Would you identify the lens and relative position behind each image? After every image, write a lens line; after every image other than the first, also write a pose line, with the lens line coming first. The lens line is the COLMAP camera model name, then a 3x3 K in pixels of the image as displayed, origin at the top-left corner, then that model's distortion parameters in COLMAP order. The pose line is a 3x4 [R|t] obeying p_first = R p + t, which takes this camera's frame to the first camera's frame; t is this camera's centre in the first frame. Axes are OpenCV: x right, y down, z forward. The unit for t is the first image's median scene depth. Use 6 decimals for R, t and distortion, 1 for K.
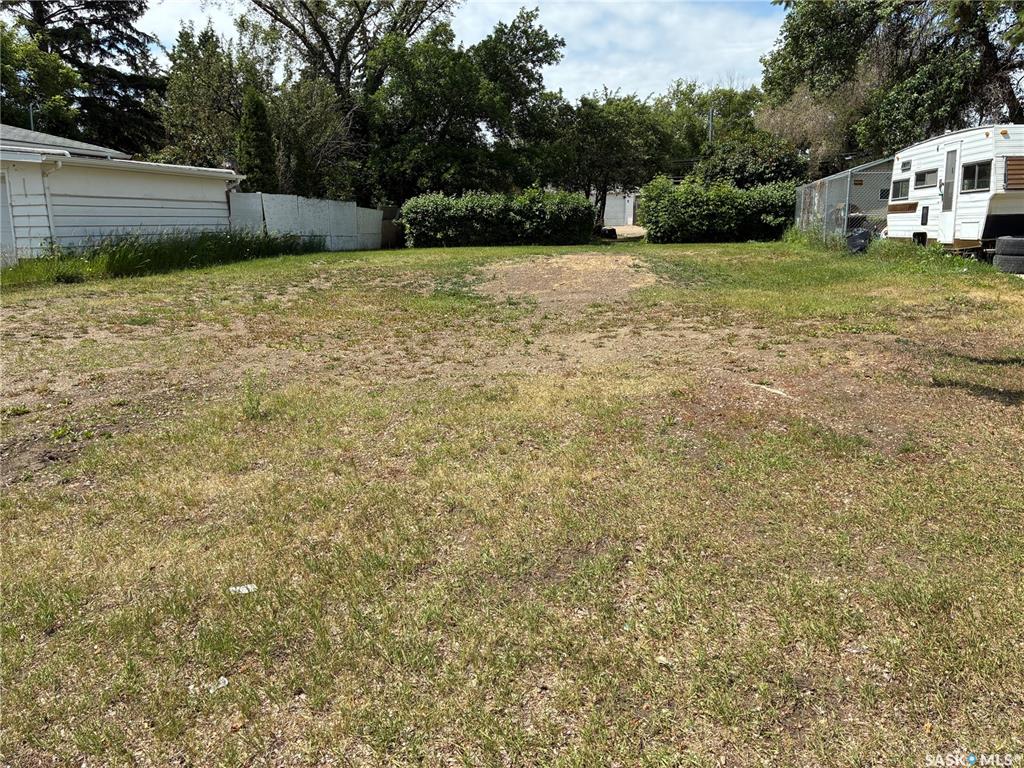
lens RADIAL K [[782.6, 0, 514.8], [0, 782.6, 386.8], [0, 0, 1]] dist [0.028038, -0.027469]
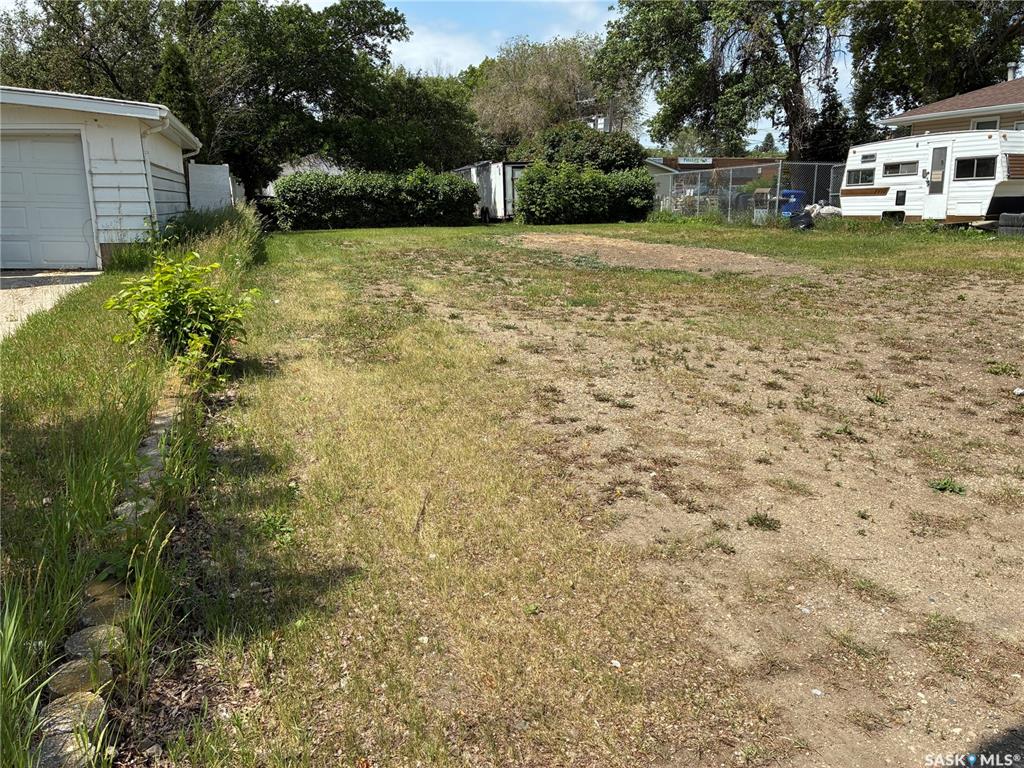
lens RADIAL K [[782.6, 0, 512.9], [0, 782.6, 383.3], [0, 0, 1]] dist [0.028038, -0.027469]
pose [[0.888438, -0.096594, 0.448717, -0.358438], [0.090126, 0.995286, 0.035807, -0.011762], [-0.450061, 0.008629, 0.892956, 0.083001]]
